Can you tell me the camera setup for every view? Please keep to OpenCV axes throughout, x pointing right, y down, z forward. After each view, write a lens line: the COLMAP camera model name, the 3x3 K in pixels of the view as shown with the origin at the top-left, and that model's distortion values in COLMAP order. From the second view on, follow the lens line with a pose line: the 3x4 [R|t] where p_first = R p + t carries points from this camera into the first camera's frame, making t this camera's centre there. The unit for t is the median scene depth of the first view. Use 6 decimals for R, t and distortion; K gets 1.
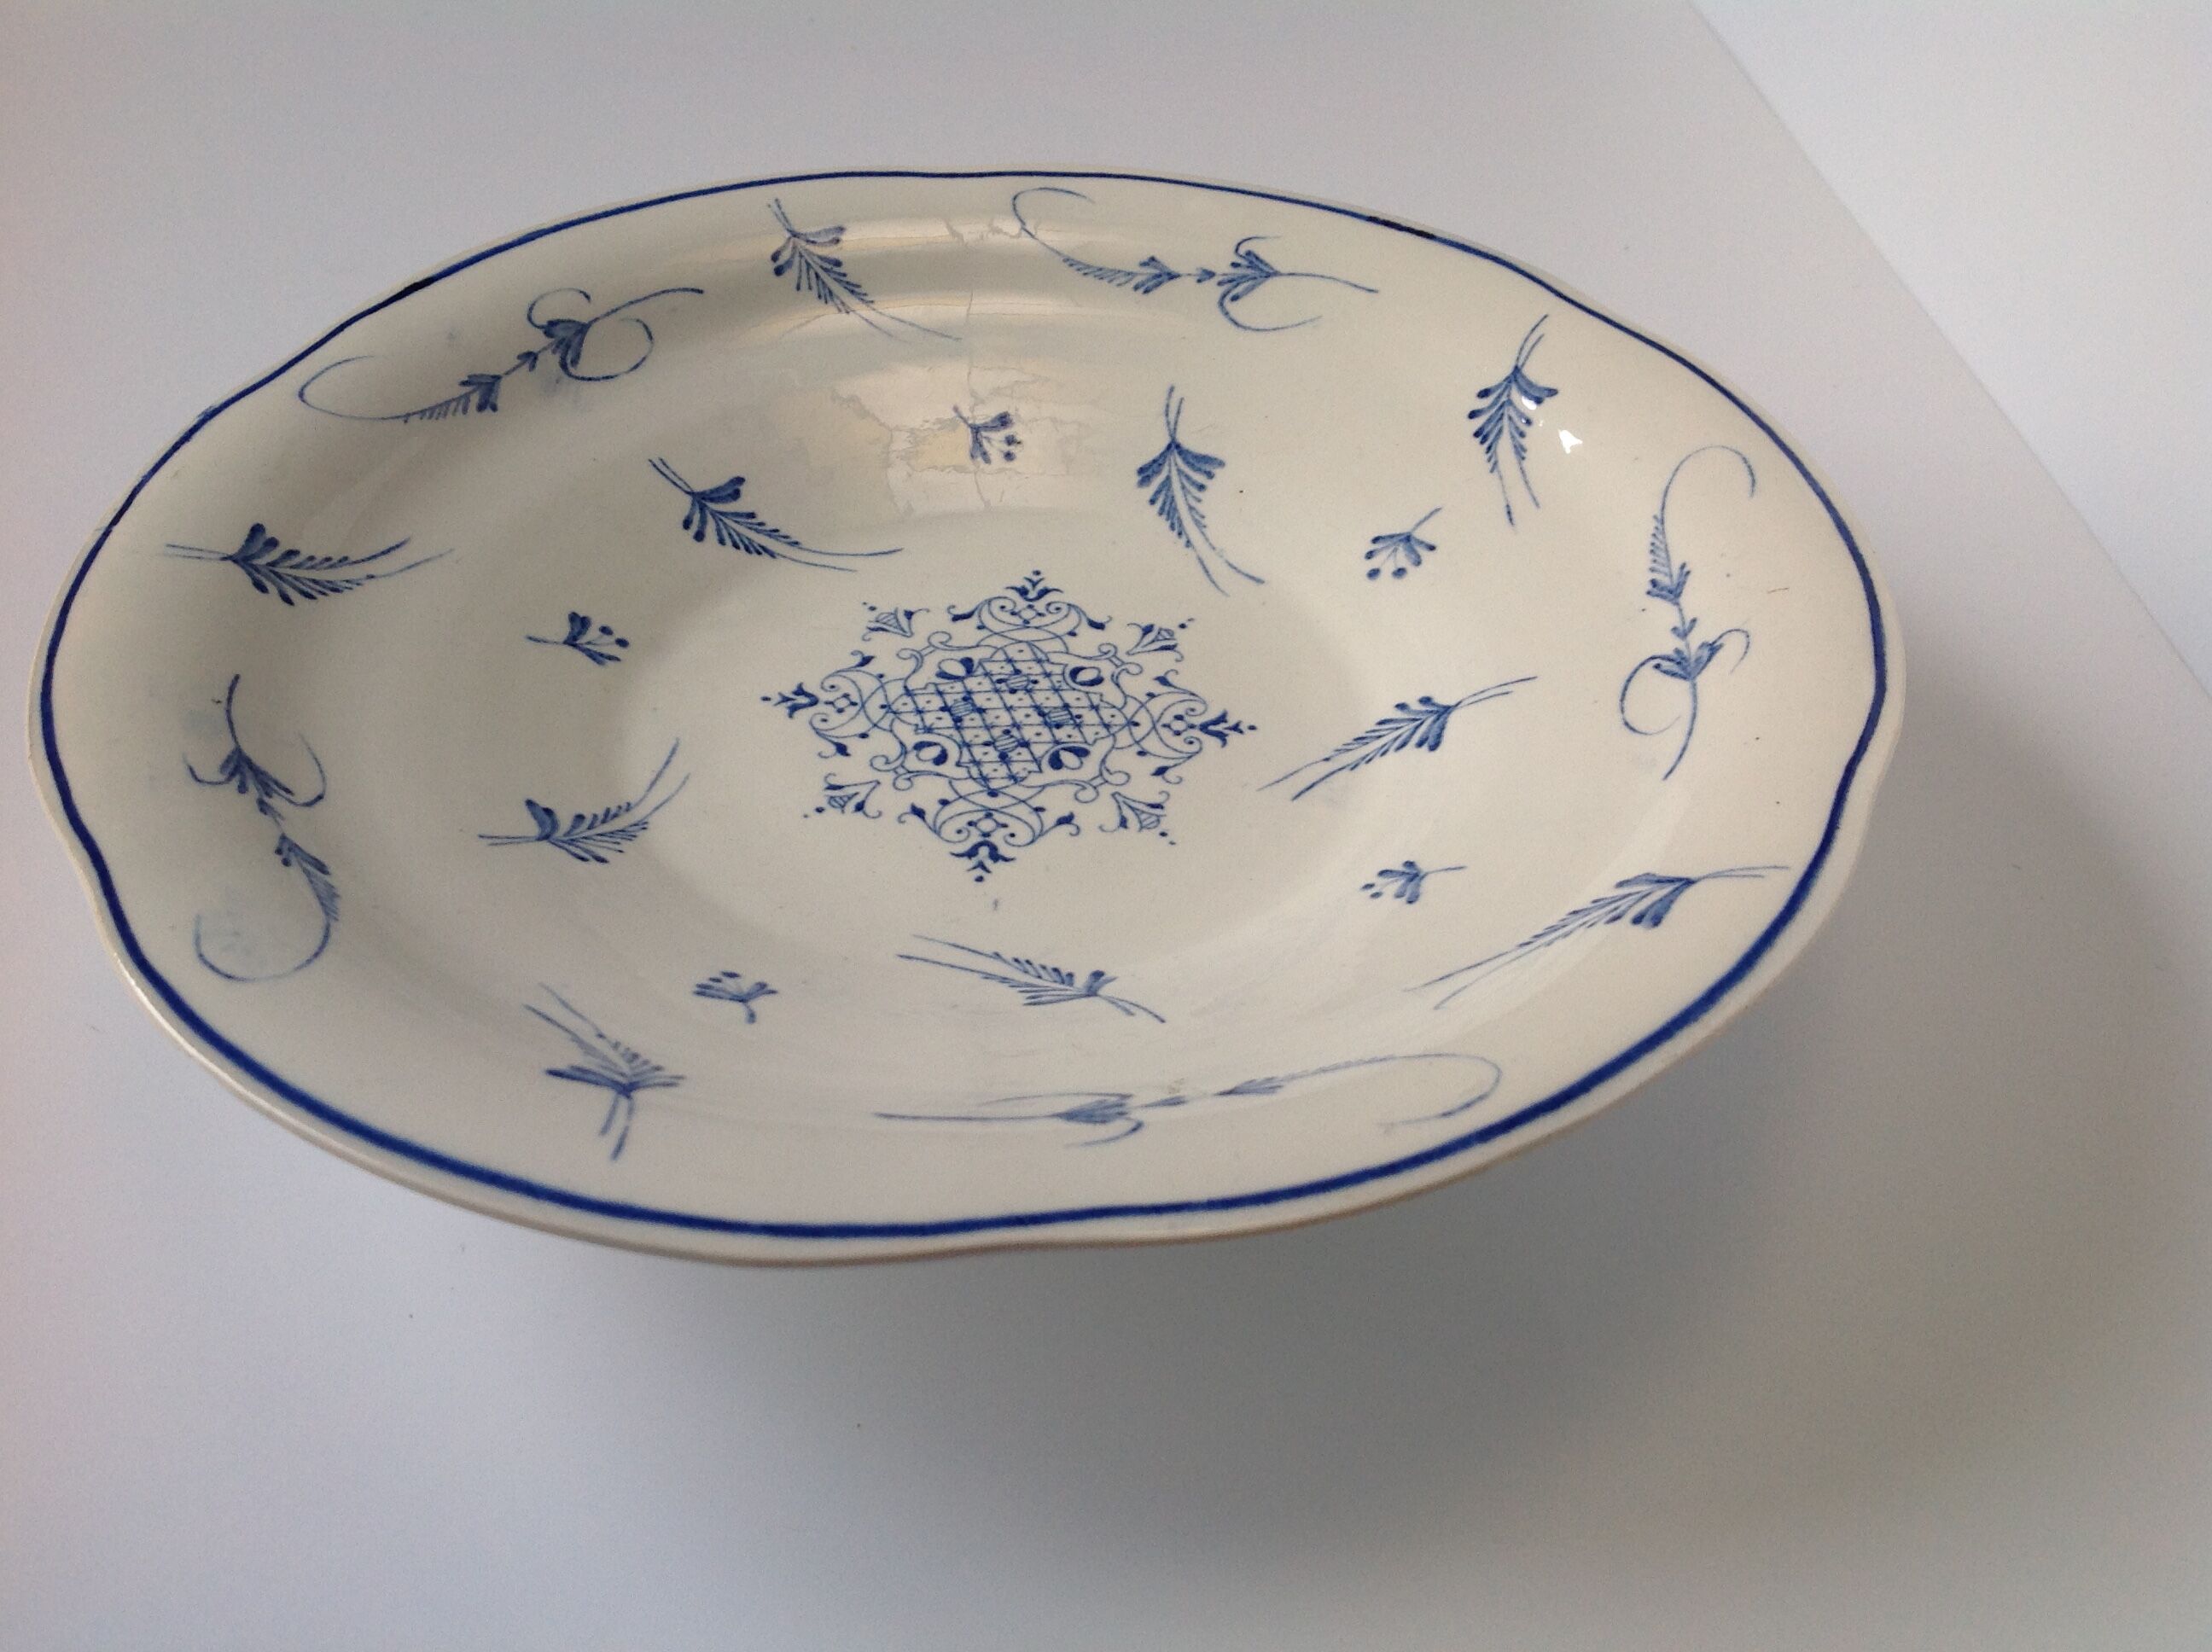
lens RADIAL K [[2179.6, 0, 1170.0], [0, 2179.6, 837.3], [0, 0, 1]] dist [0.061690, 0.000000]
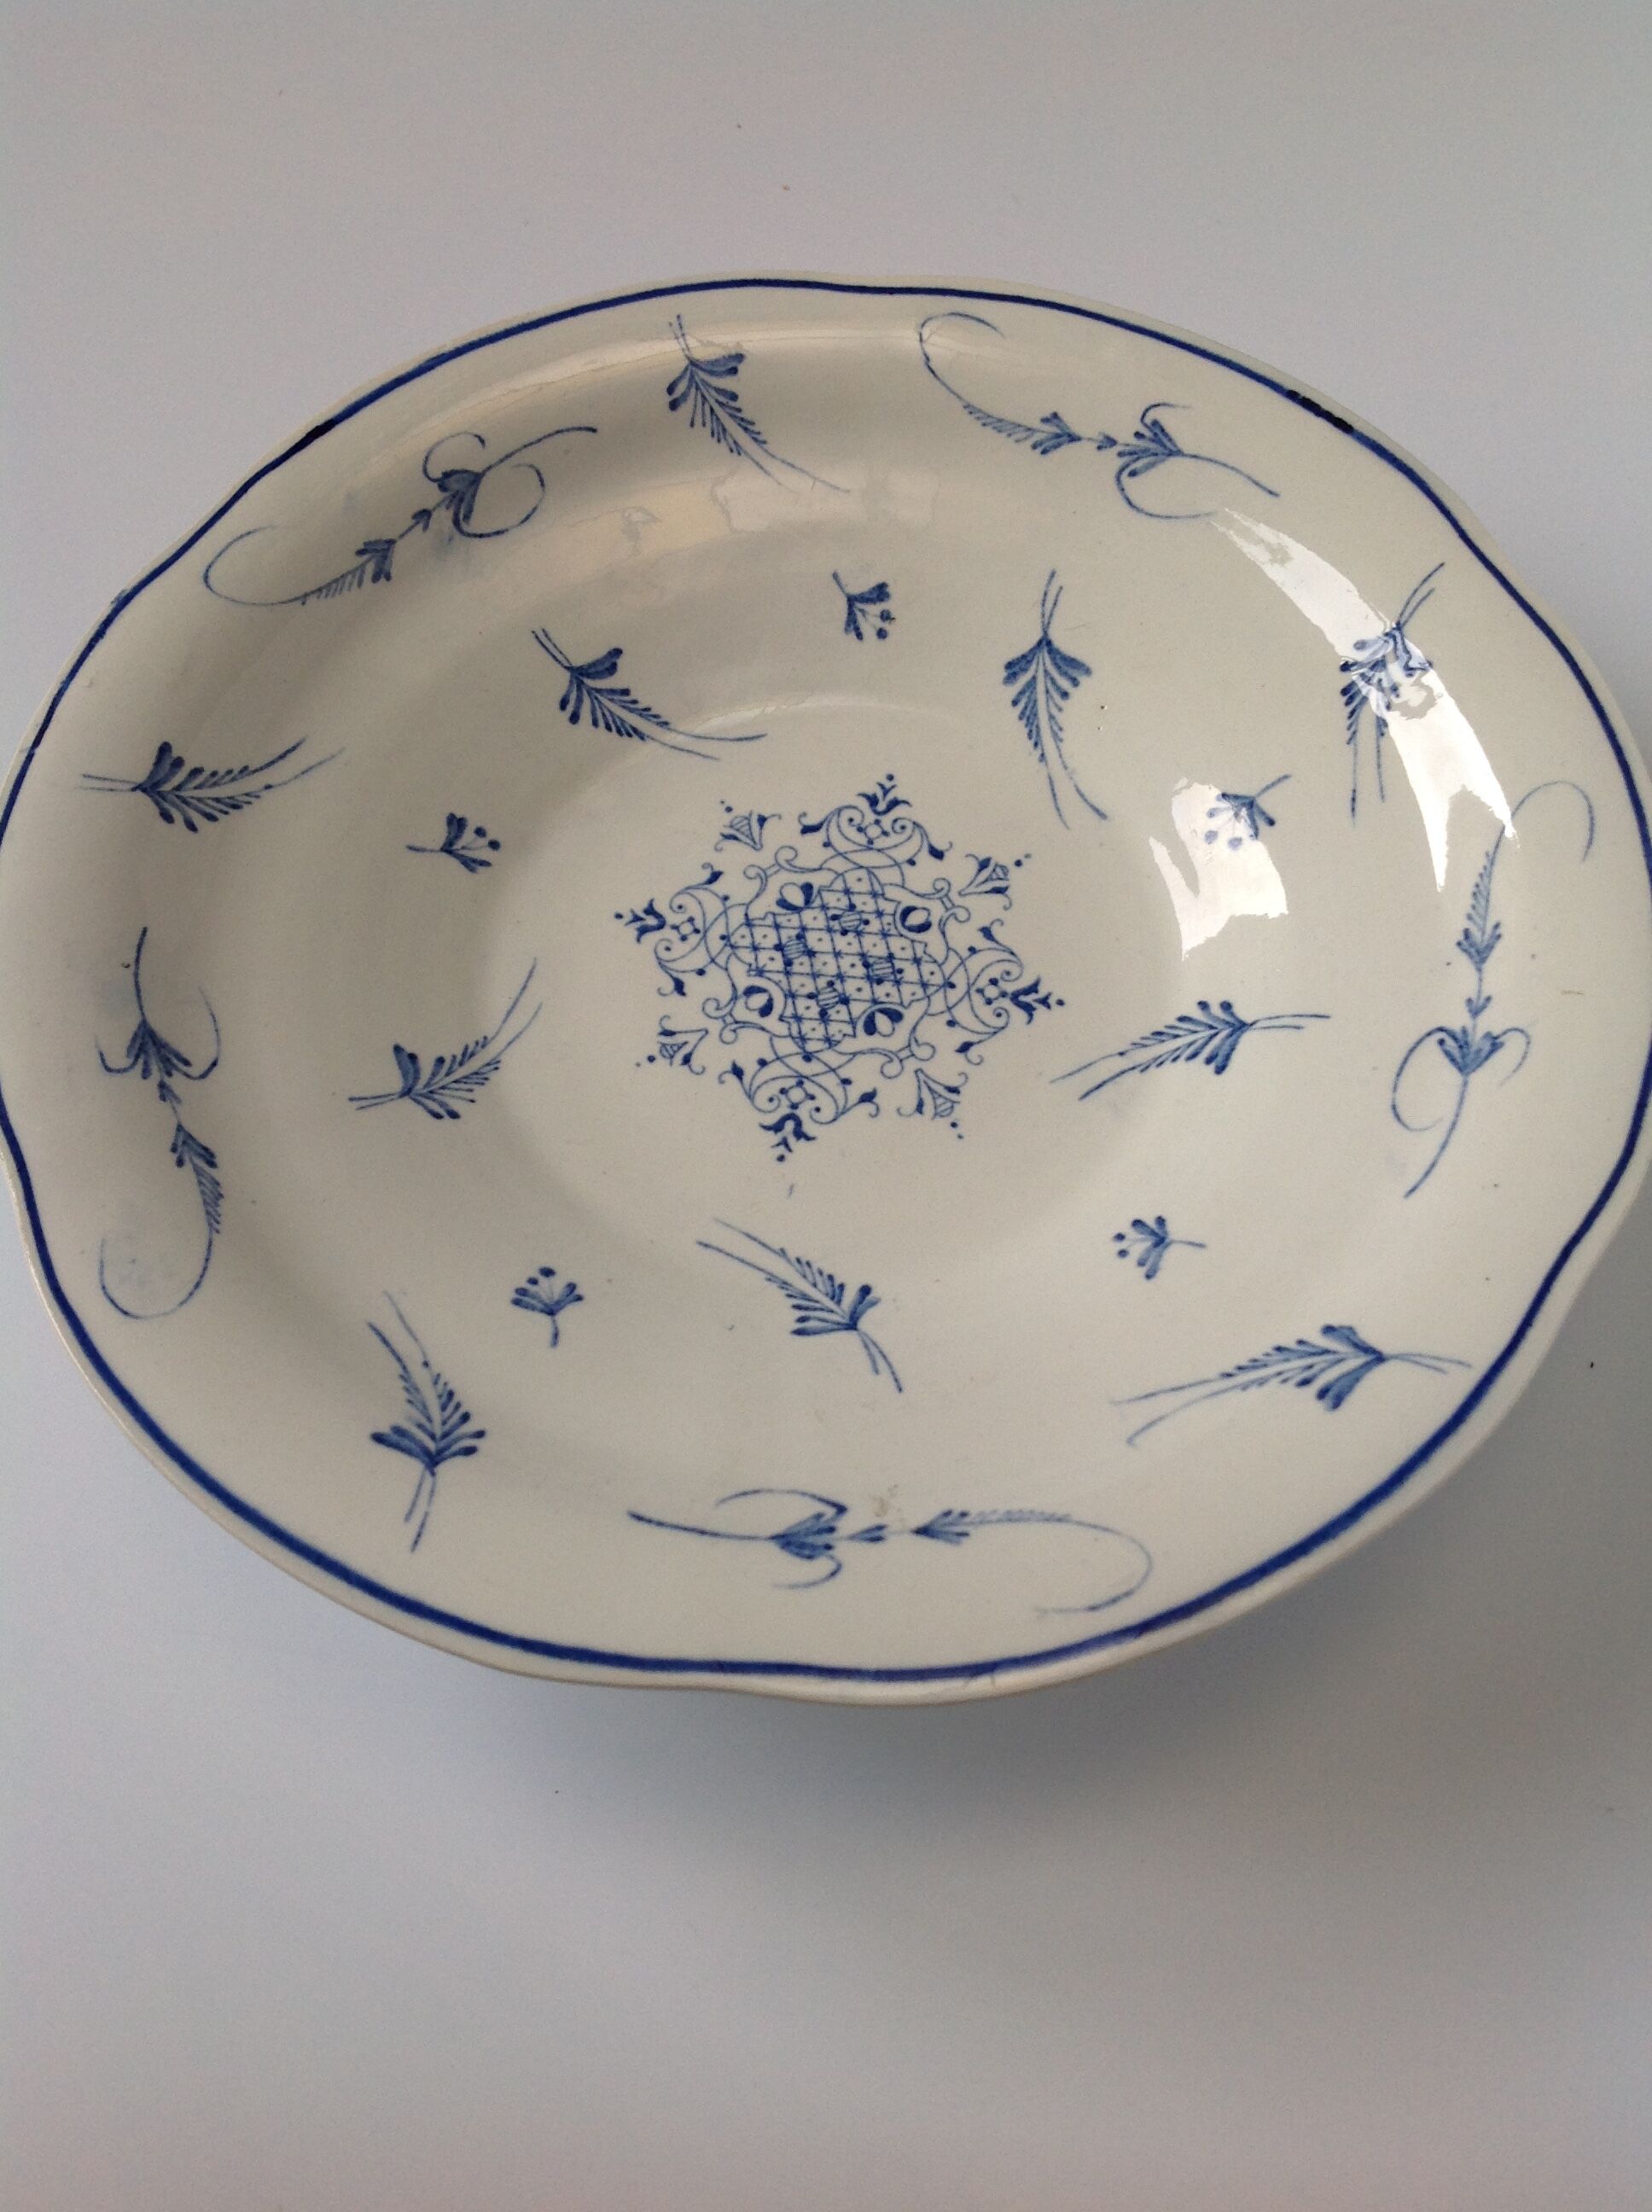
lens RADIAL K [[2179.6, 0, 845.3], [0, 2179.6, 1137.0], [0, 0, 1]] dist [0.061690, 0.000000]
pose [[0.983483, 0.137746, -0.117422, 0.068265], [-0.086627, 0.927812, 0.362850, -0.365278], [0.158927, -0.346685, 0.924420, -0.020420]]
